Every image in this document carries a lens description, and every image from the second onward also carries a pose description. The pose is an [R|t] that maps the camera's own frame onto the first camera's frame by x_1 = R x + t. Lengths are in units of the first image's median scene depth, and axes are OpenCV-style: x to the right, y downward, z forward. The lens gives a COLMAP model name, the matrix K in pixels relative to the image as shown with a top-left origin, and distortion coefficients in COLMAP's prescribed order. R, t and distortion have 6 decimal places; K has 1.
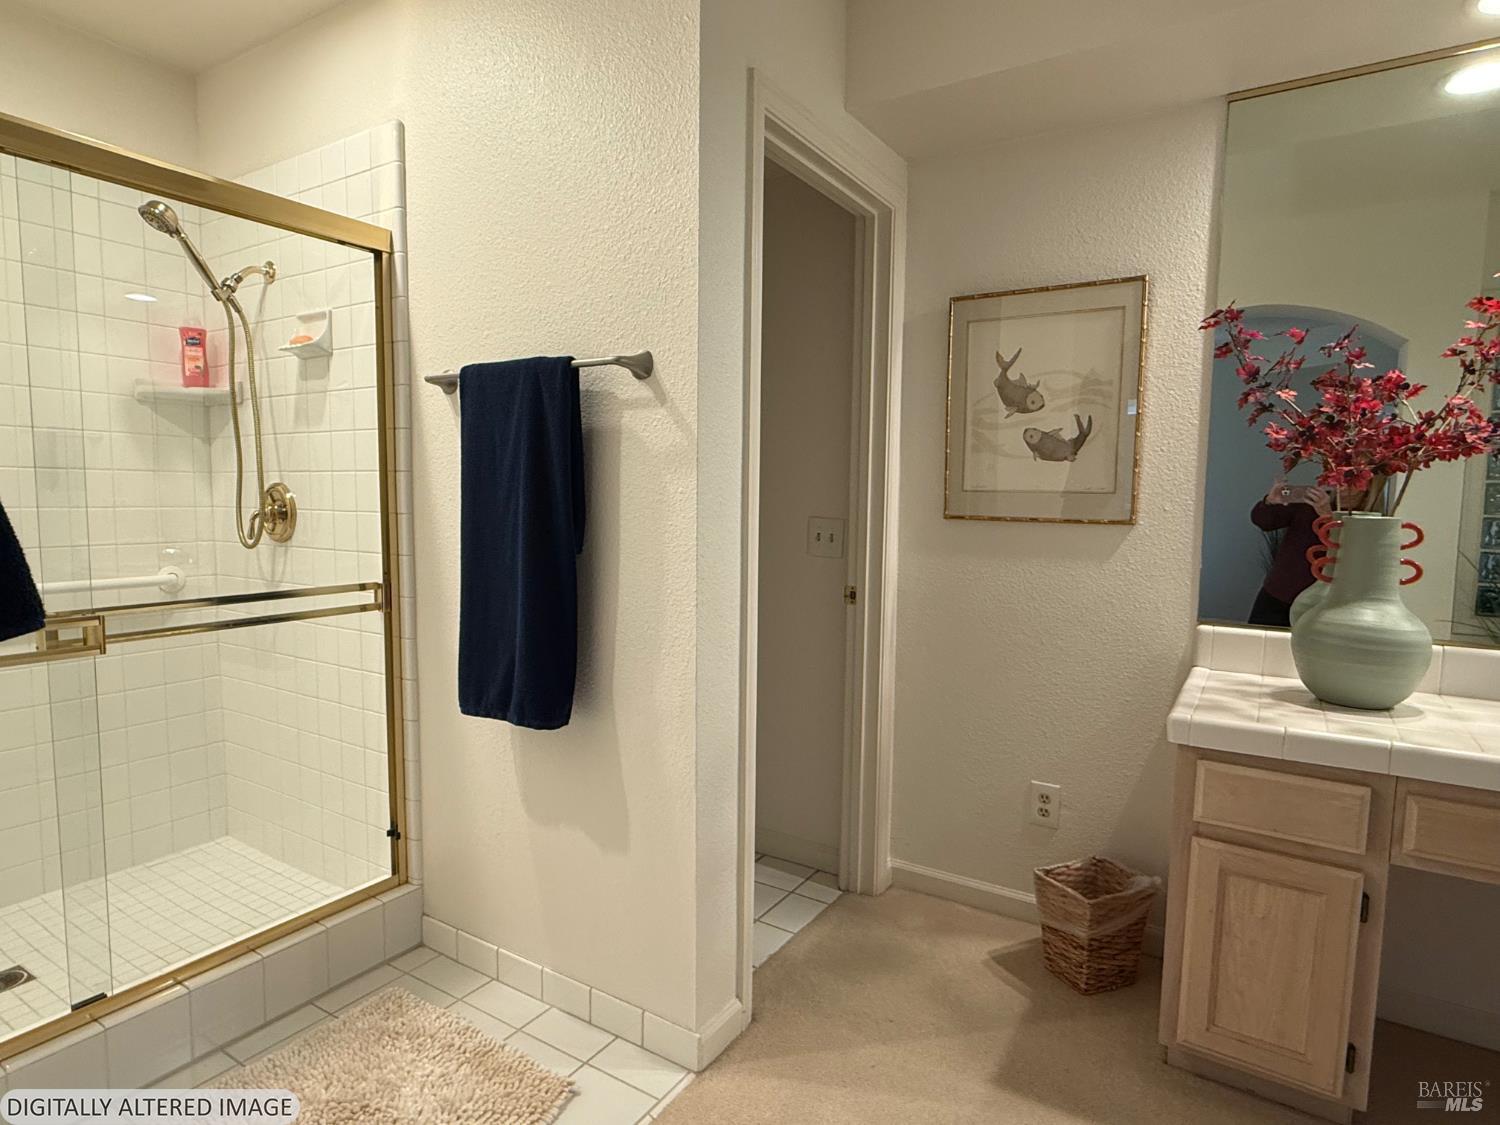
lens RADIAL K [[846.0, 0, 742.6], [0, 846.0, 569.3], [0, 0, 1]] dist [0.002438, 0.002758]
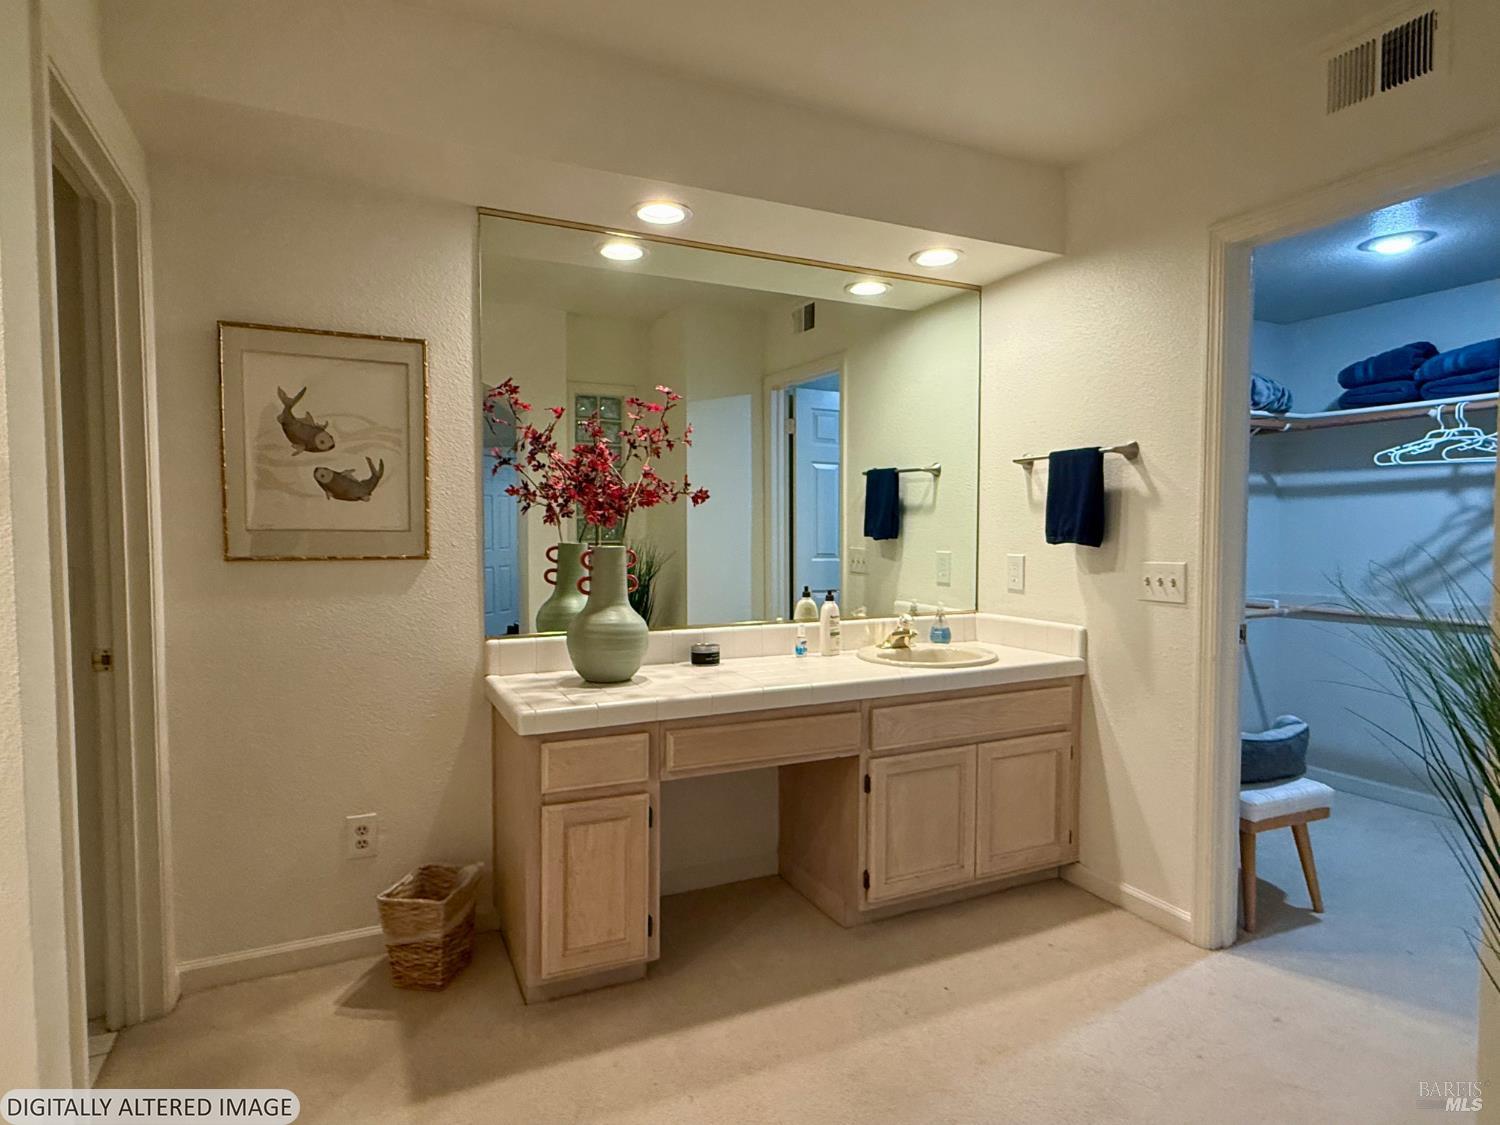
lens RADIAL K [[846.0, 0, 741.6], [0, 846.0, 569.0], [0, 0, 1]] dist [0.002438, 0.002758]
pose [[0.528841, -0.052362, 0.847104, -0.277150], [0.084683, 0.996370, 0.008722, -0.014308], [-0.844486, 0.067123, 0.531355, 0.056859]]
